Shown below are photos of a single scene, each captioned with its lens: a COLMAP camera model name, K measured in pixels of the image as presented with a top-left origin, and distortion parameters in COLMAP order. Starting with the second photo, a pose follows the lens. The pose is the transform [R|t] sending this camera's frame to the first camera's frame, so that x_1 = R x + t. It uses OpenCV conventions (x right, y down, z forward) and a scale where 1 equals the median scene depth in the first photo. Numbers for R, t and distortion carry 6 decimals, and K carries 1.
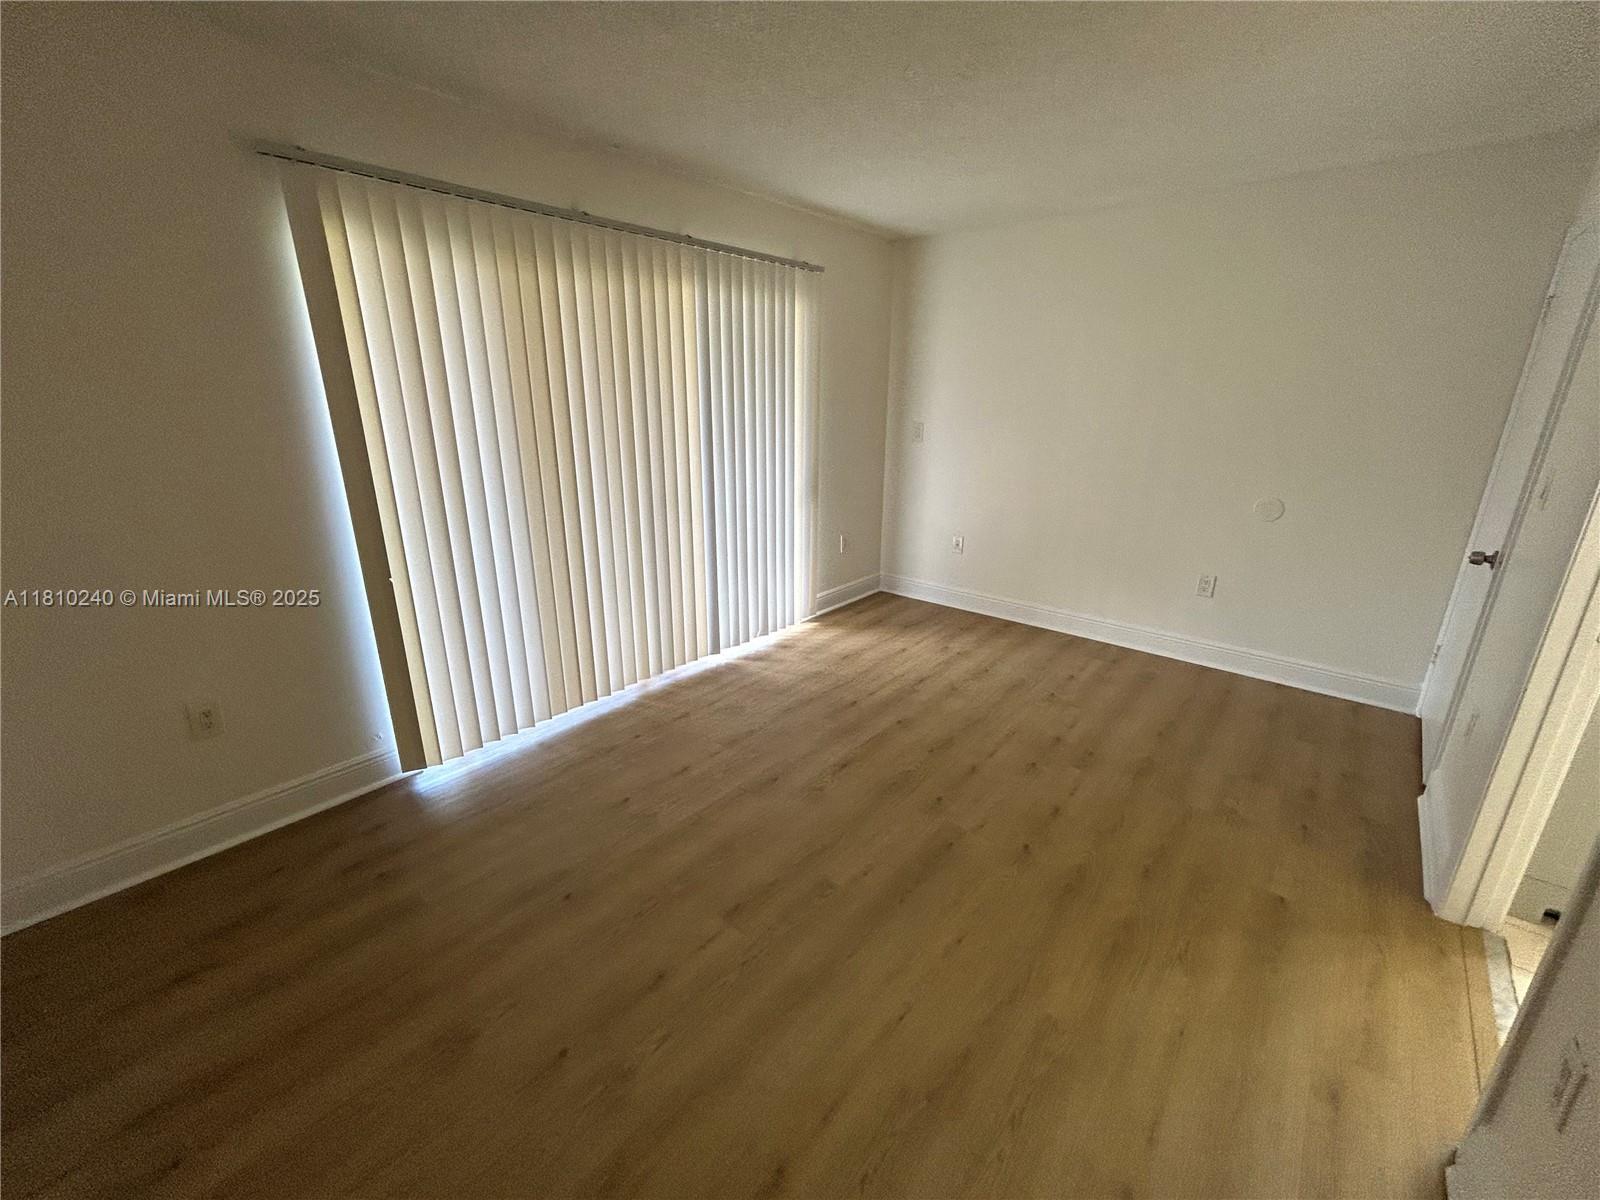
lens RADIAL K [[653.9, 0, 798.2], [0, 653.9, 598.0], [0, 0, 1]] dist [-0.001589, -0.000659]
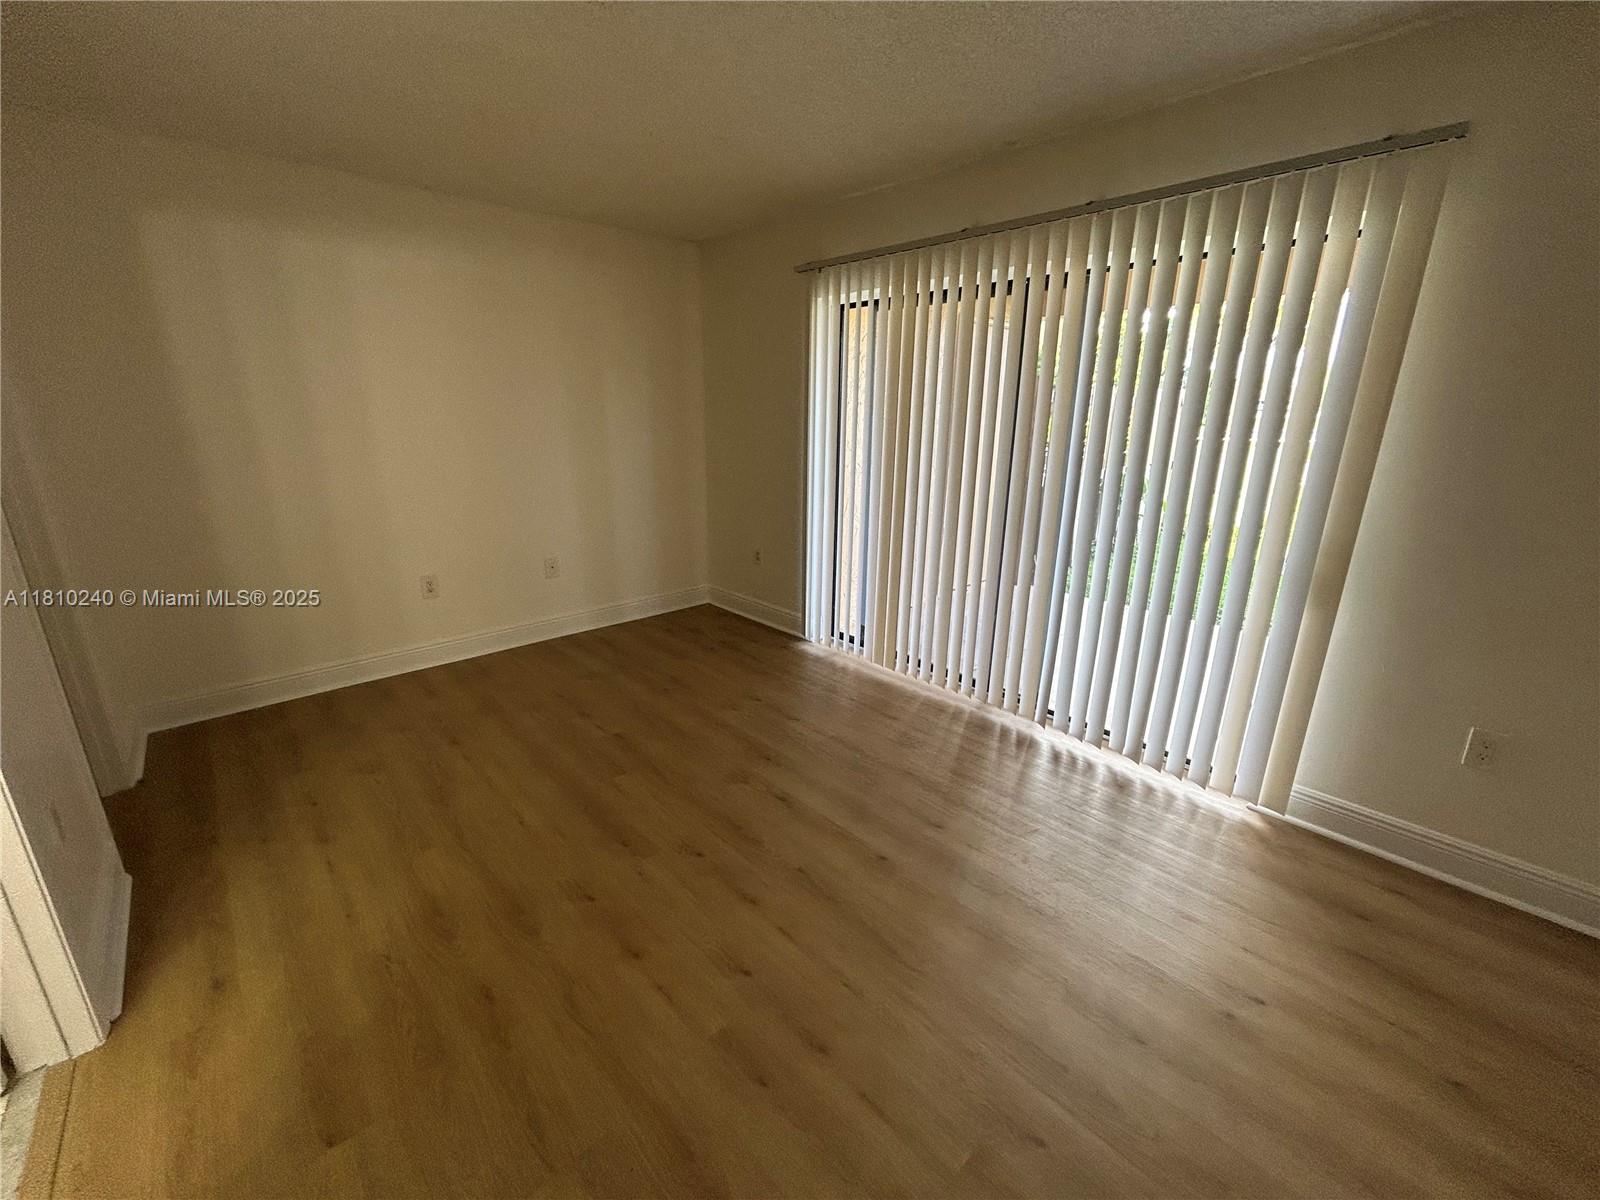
lens RADIAL K [[653.9, 0, 798.2], [0, 653.9, 598.0], [0, 0, 1]] dist [-0.001589, -0.000659]
pose [[-0.123625, 0.275548, -0.953305, 0.956486], [-0.309246, 0.902136, 0.300861, -0.309573], [0.942912, 0.332000, -0.026315, 1.055403]]
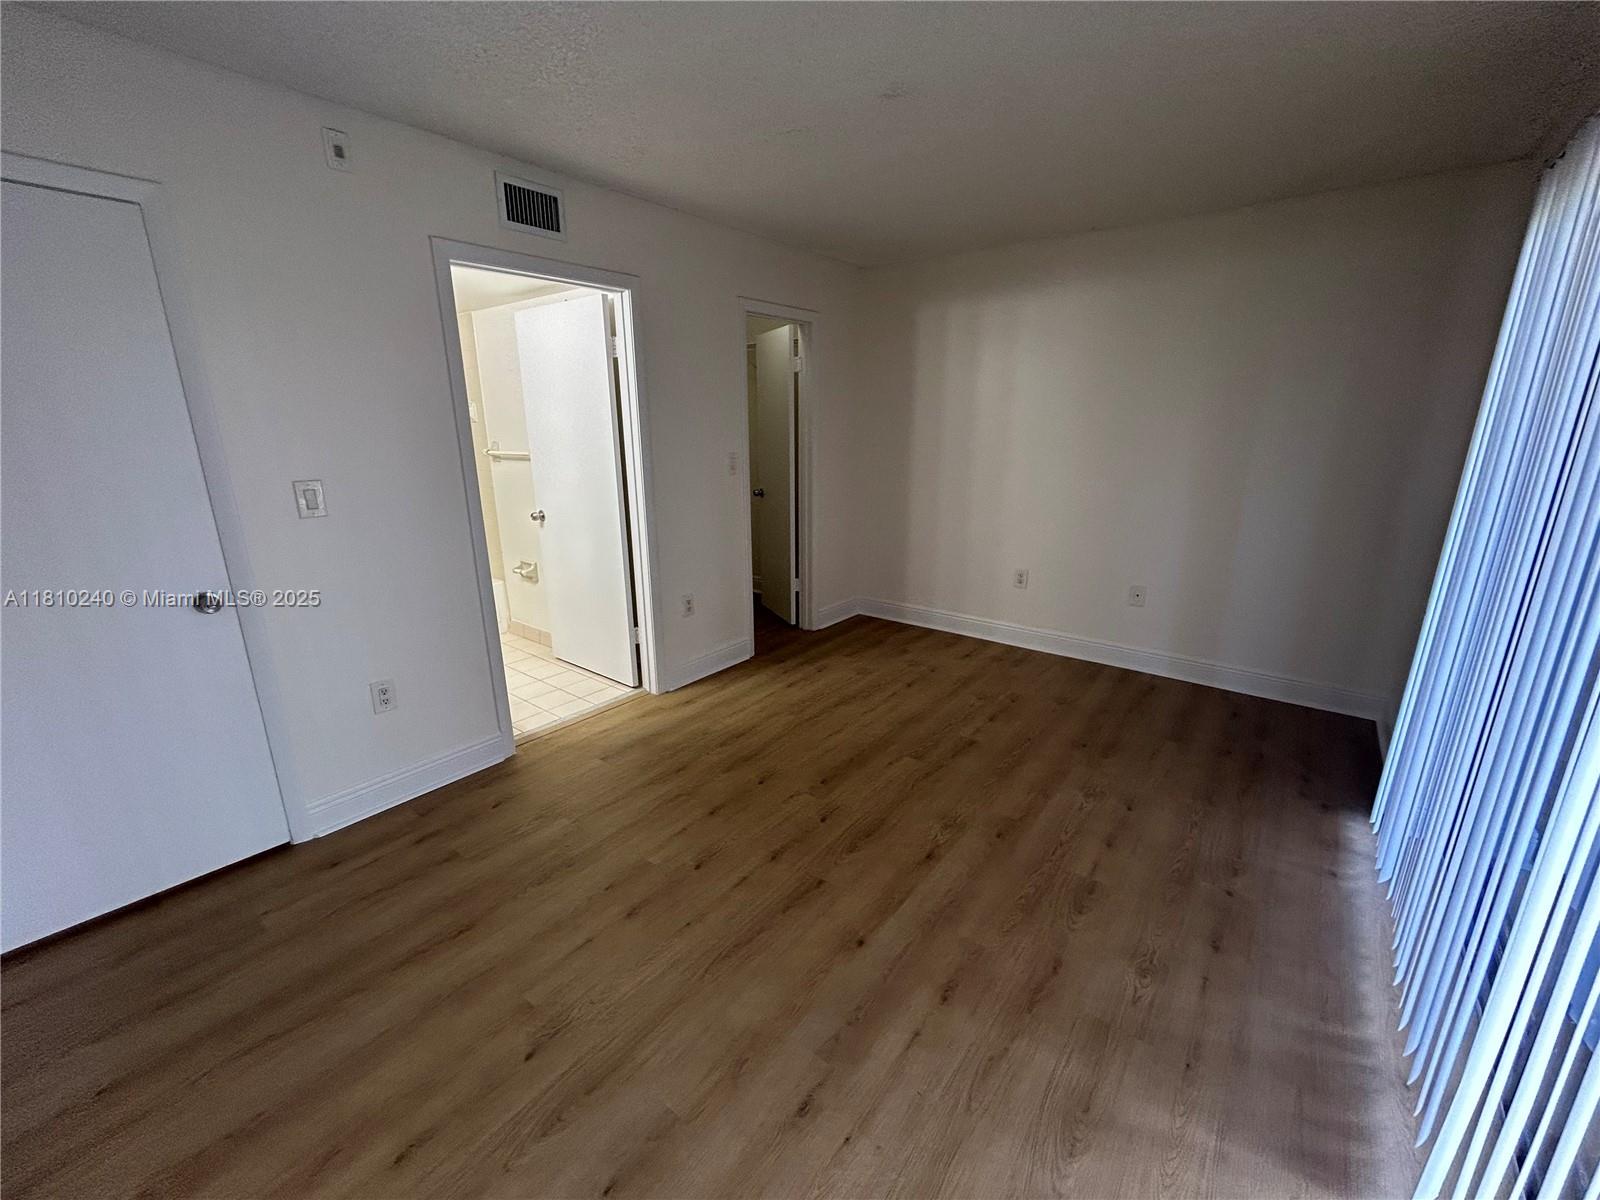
lens RADIAL K [[653.9, 0, 798.2], [0, 653.9, 598.0], [0, 0, 1]] dist [-0.001589, -0.000659]
pose [[-0.999315, 0.007487, -0.036252, 0.294632], [-0.013582, 0.836856, 0.547255, -0.525781], [0.034435, 0.547372, -0.836181, 1.678608]]
